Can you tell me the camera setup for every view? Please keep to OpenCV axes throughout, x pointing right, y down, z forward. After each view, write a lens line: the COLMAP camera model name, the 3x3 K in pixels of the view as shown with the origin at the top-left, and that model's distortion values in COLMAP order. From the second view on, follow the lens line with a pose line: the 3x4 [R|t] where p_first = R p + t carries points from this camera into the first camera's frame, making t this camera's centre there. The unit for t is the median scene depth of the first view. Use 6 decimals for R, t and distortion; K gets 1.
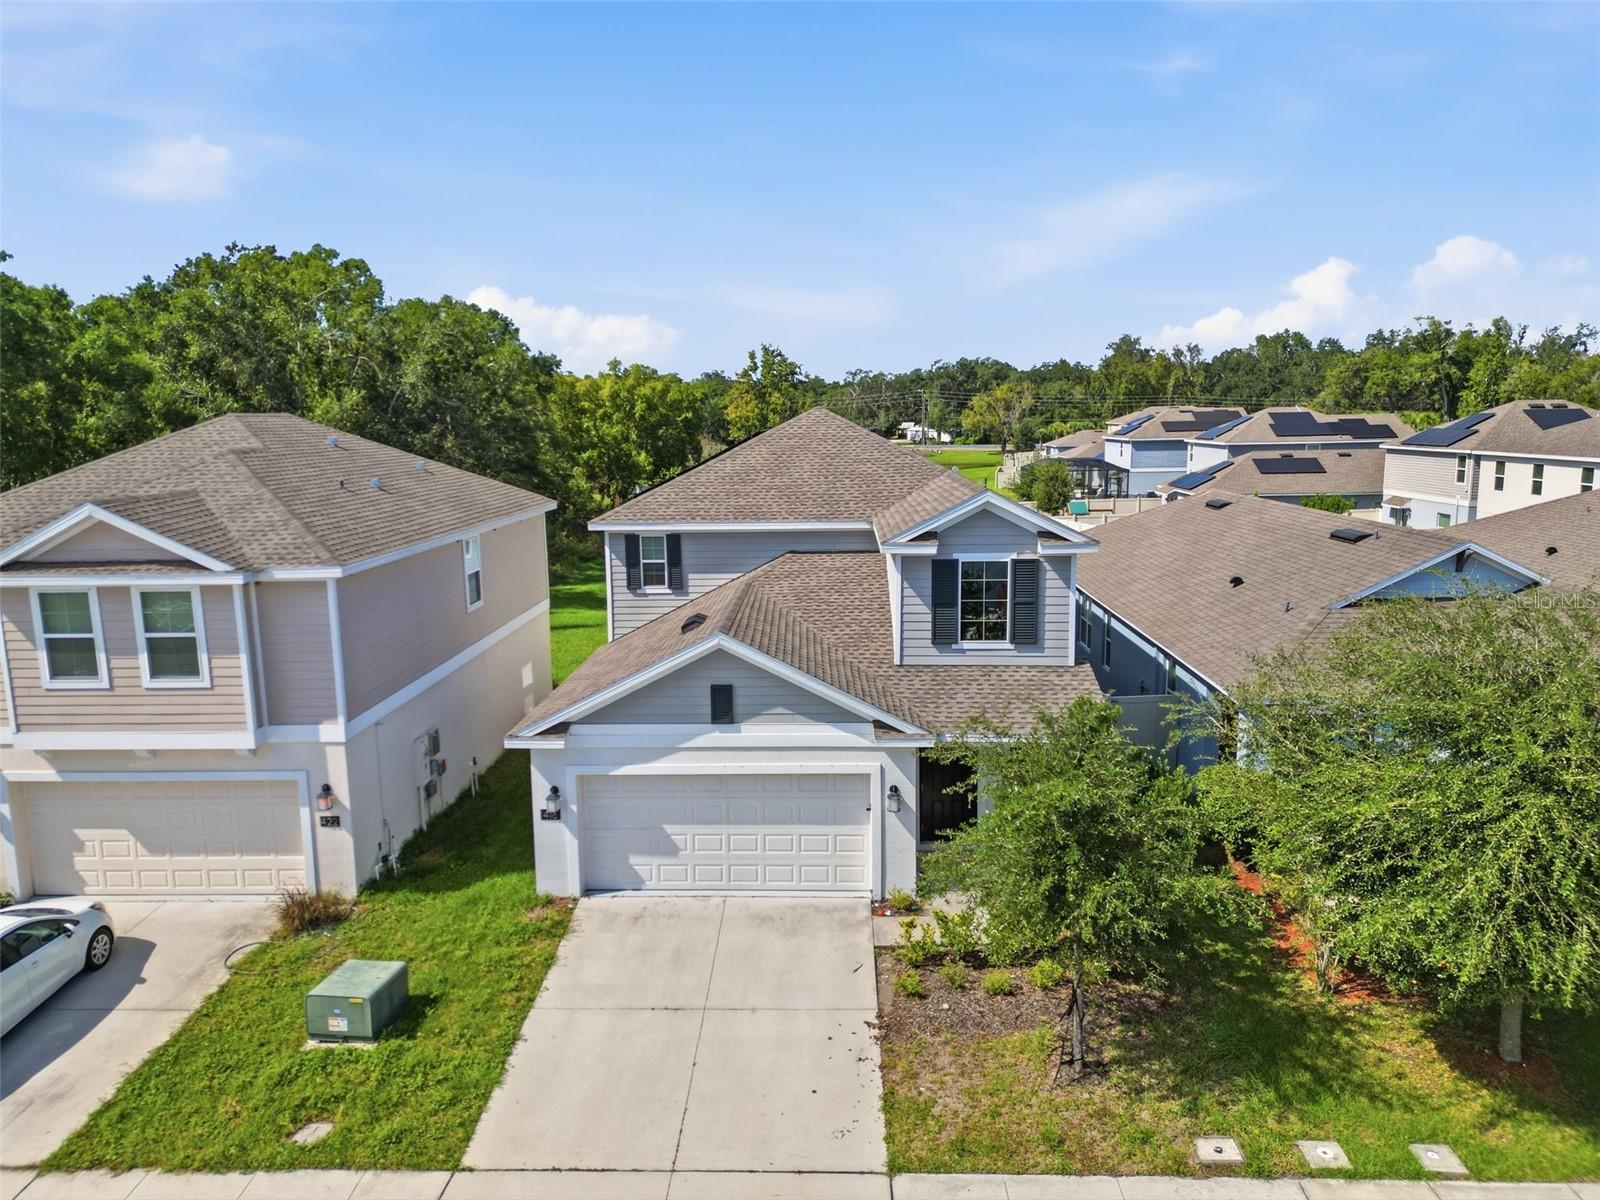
lens RADIAL K [[1114.1, 0, 790.2], [0, 1114.1, 612.3], [0, 0, 1]] dist [0.051148, -0.041532]
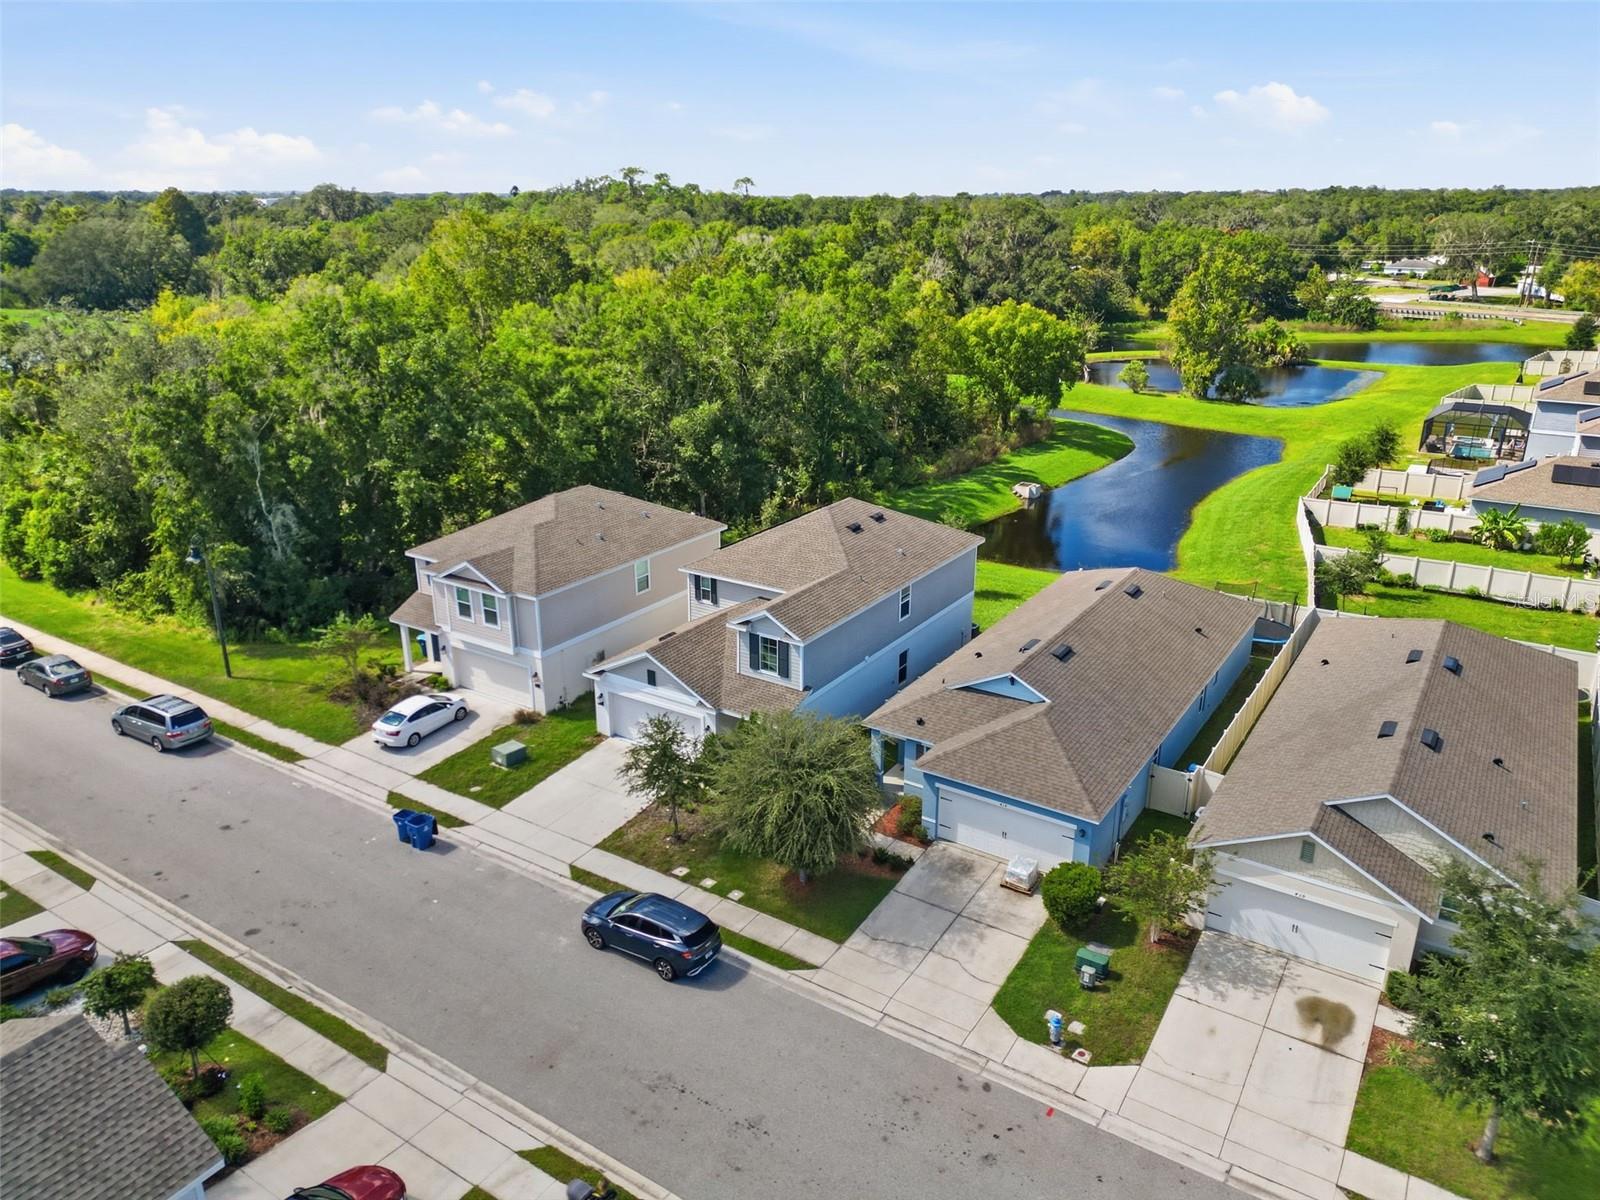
lens RADIAL K [[1114.1, 0, 783.6], [0, 1114.1, 583.0], [0, 0, 1]] dist [0.051148, -0.041532]
pose [[0.857936, 0.179752, -0.481284, 1.291074], [-0.103038, 0.977964, 0.181578, -0.578694], [0.503318, -0.106191, 0.857552, -0.917980]]
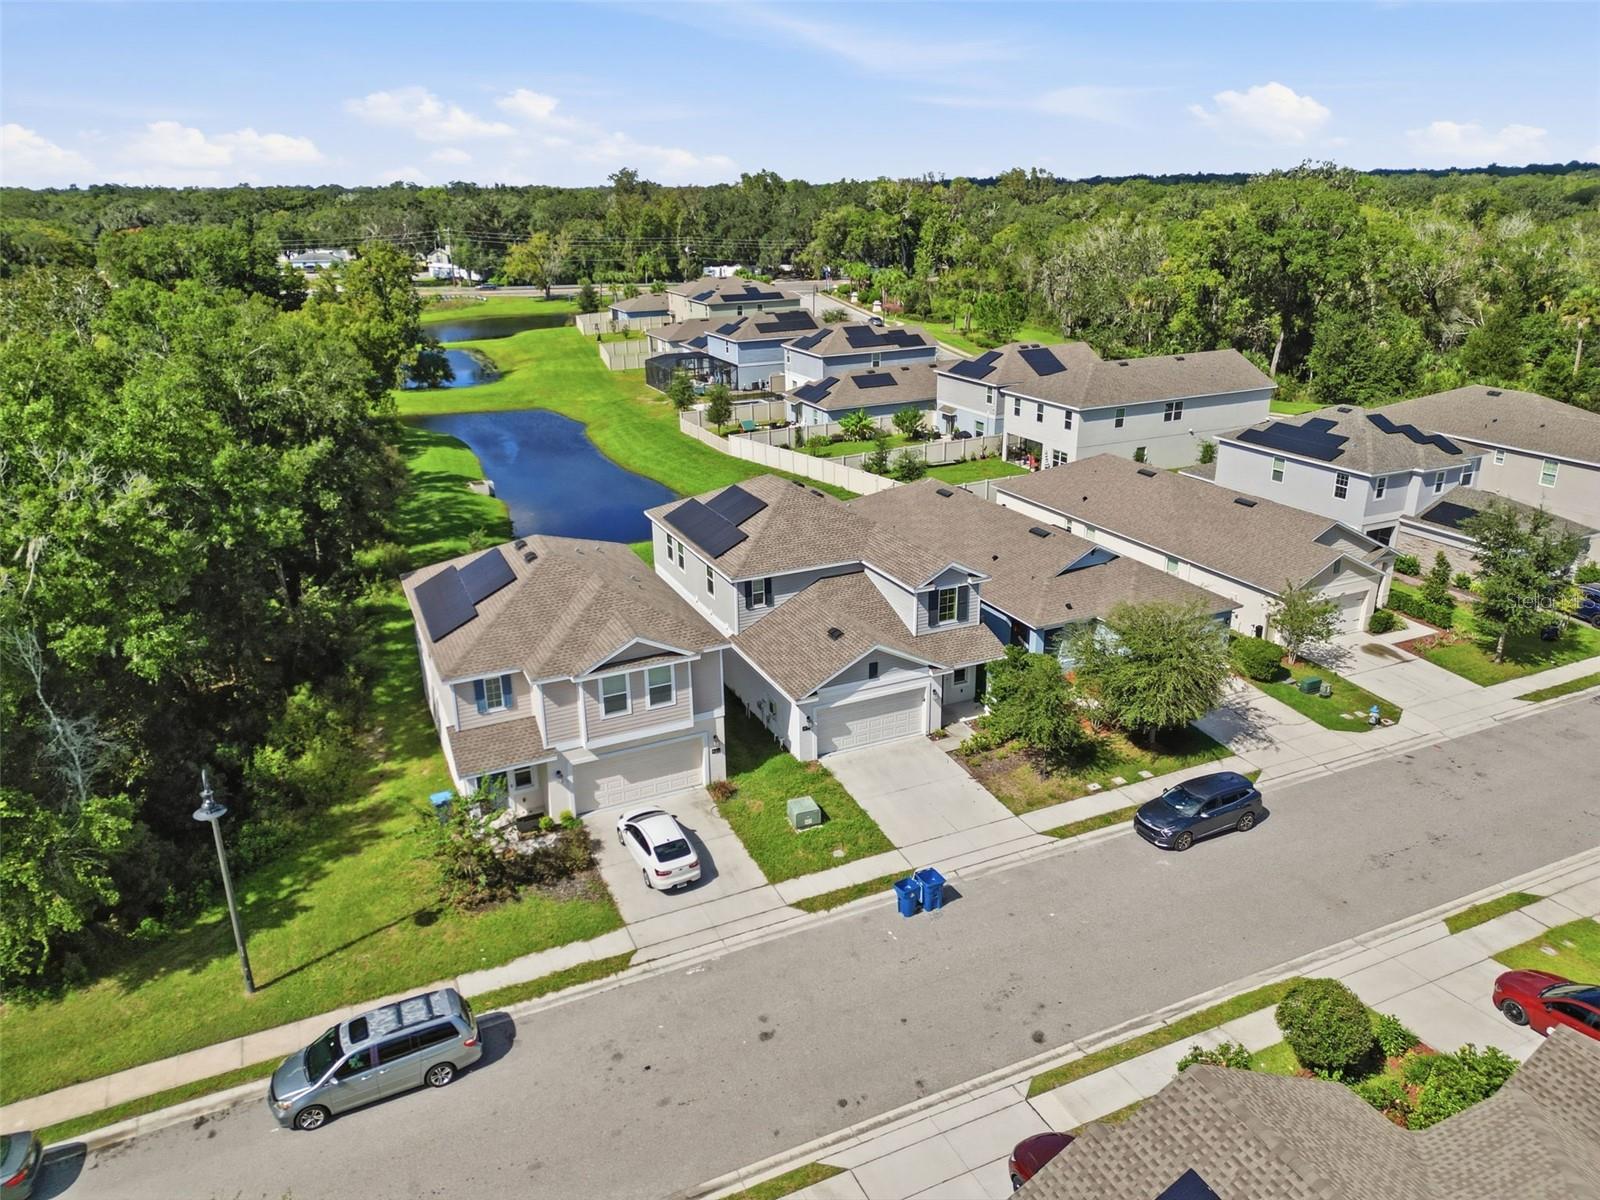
lens RADIAL K [[1114.1, 0, 791.3], [0, 1114.1, 604.8], [0, 0, 1]] dist [0.051148, -0.041532]
pose [[0.892697, -0.156532, 0.422599, -1.158266], [0.082025, 0.978512, 0.189173, -0.500785], [-0.443129, -0.134211, 0.886354, -0.979981]]
